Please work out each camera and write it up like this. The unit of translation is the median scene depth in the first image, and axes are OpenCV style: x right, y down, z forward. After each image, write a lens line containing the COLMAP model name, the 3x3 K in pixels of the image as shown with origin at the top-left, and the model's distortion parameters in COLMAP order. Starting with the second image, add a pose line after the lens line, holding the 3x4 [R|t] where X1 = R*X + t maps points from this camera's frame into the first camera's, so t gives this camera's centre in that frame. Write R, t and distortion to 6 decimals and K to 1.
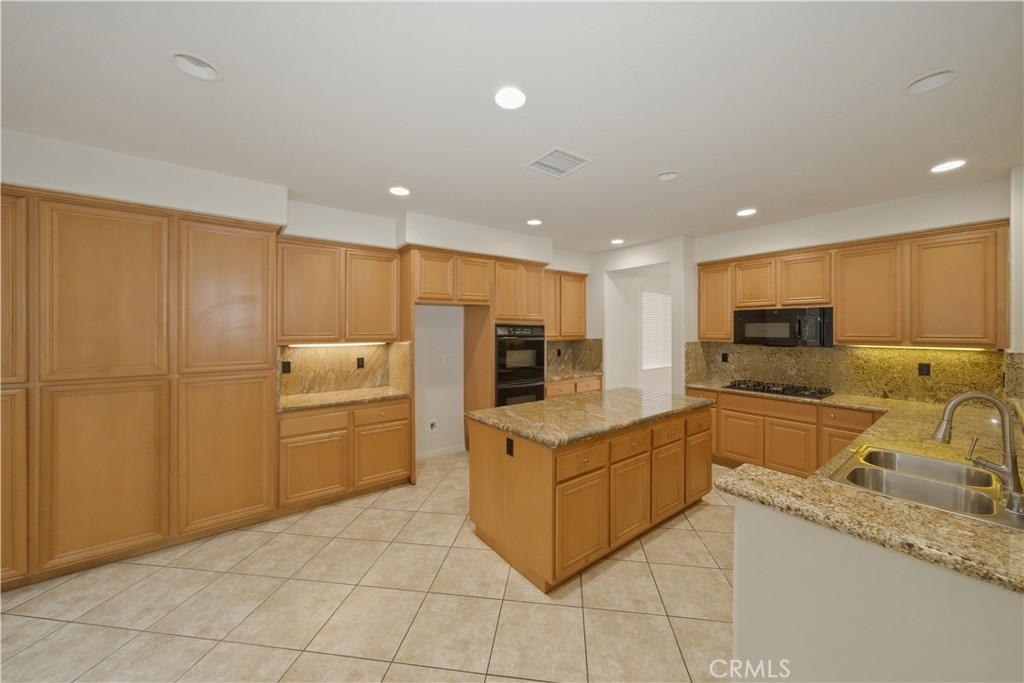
lens RADIAL K [[360.8, 0, 499.5], [0, 360.8, 330.1], [0, 0, 1]] dist [-0.007140, 0.000021]
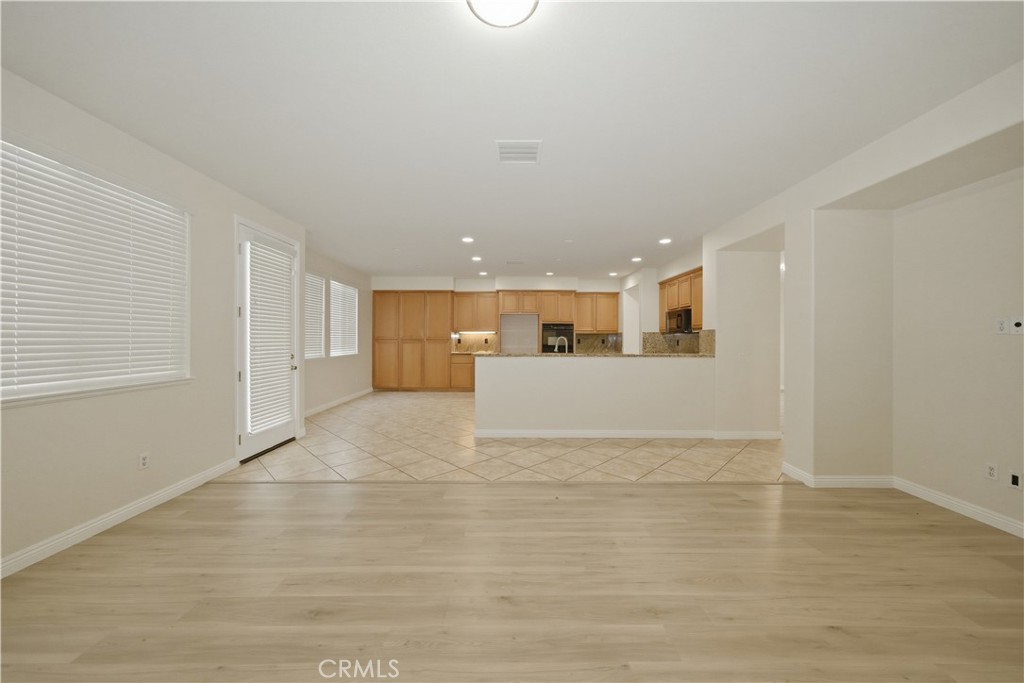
lens RADIAL K [[360.0, 0, 513.6], [0, 360.0, 336.5], [0, 0, 1]] dist [-0.002116, 0.000079]
pose [[0.807795, -0.001040, -0.589463, 1.237678], [-0.004606, 0.999957, -0.008077, 0.085688], [0.589446, 0.009240, 0.807755, -0.861664]]
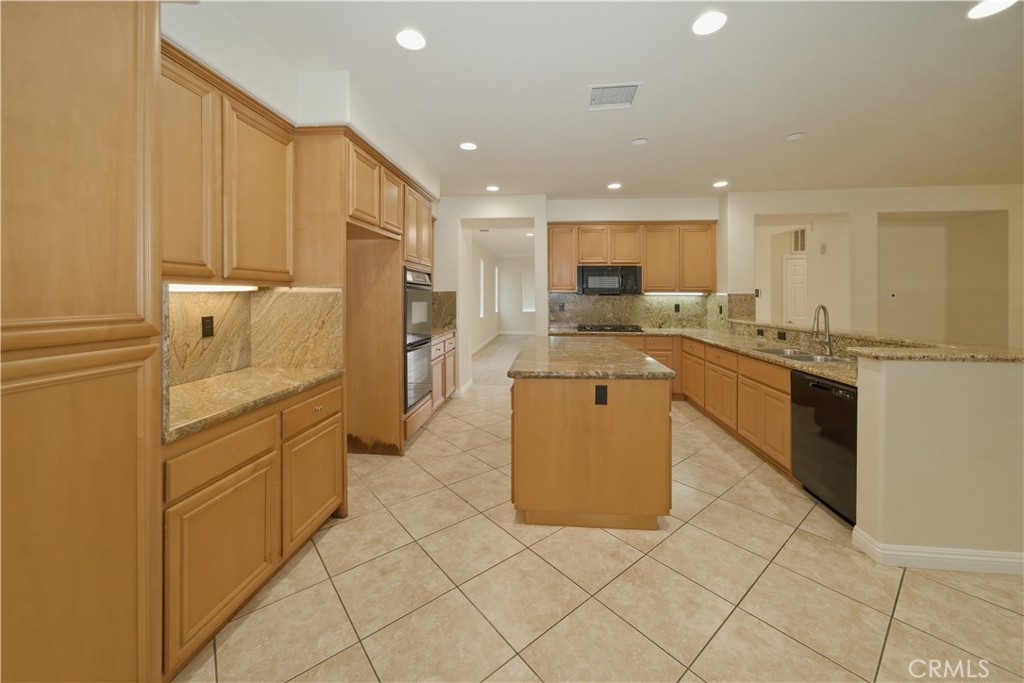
lens RADIAL K [[403.5, 0, 511.8], [0, 403.5, 294.2], [0, 0, 1]] dist [-0.001080, -0.000140]
pose [[0.660479, 0.003424, 0.750837, -0.568970], [-0.000614, 0.999992, -0.004020, 0.050600], [-0.750844, 0.002194, 0.660476, 0.328389]]
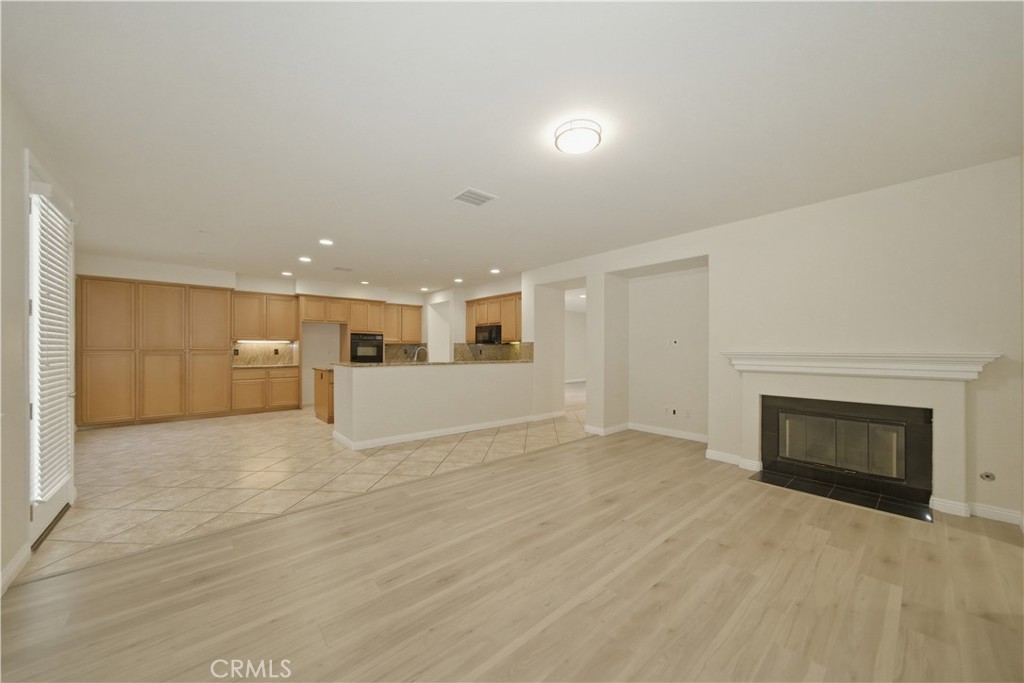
lens RADIAL K [[367.6, 0, 509.8], [0, 367.6, 350.2], [0, 0, 1]] dist [-0.000439, 0.000173]
pose [[0.996643, 0.000290, 0.081873, 0.793074], [-0.000429, 0.999999, 0.001676, 0.084019], [-0.081873, -0.001705, 0.996641, -1.221956]]
